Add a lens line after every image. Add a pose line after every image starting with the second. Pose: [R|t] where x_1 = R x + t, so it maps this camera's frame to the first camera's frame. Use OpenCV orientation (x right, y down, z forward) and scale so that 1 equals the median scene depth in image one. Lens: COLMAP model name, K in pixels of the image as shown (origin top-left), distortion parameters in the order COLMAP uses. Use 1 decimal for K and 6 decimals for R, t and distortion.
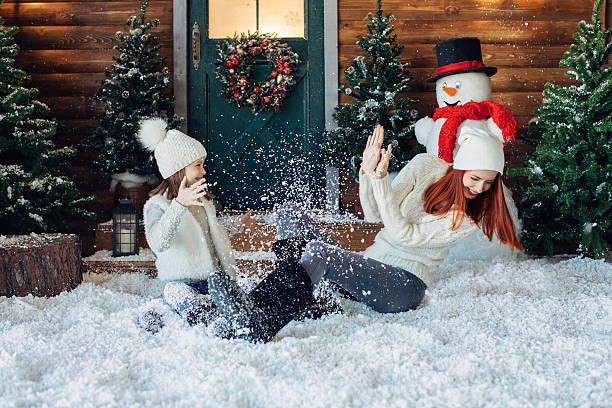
lens RADIAL K [[903.6, 0, 306.9], [0, 903.6, 203.9], [0, 0, 1]] dist [-0.162293, 0.284861]
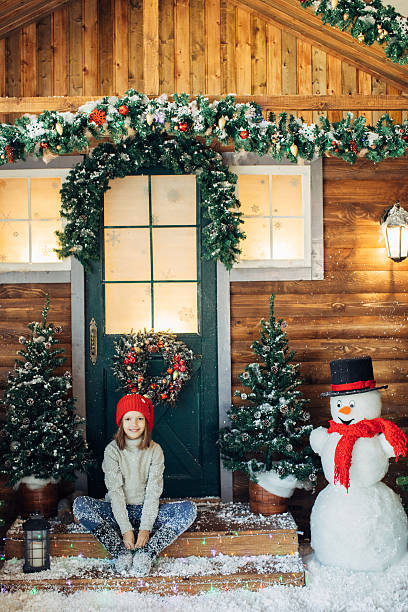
lens RADIAL K [[903.6, 0, 206.0], [0, 903.6, 305.8], [0, 0, 1]] dist [-0.162293, 0.284861]
pose [[0.997895, -0.006971, 0.064471, -0.064929], [0.009172, 0.999383, -0.033911, -0.193664], [-0.064195, 0.034431, 0.997343, -0.048184]]
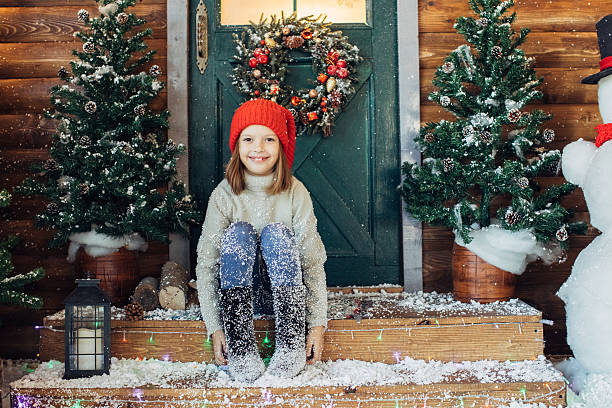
lens RADIAL K [[903.6, 0, 306.9], [0, 903.6, 203.9], [0, 0, 1]] dist [-0.162293, 0.284861]
pose [[0.999961, -0.006925, 0.005524, -0.054535], [0.007161, 0.999015, -0.043798, -0.025739], [-0.005215, 0.043836, 0.999025, 0.372890]]
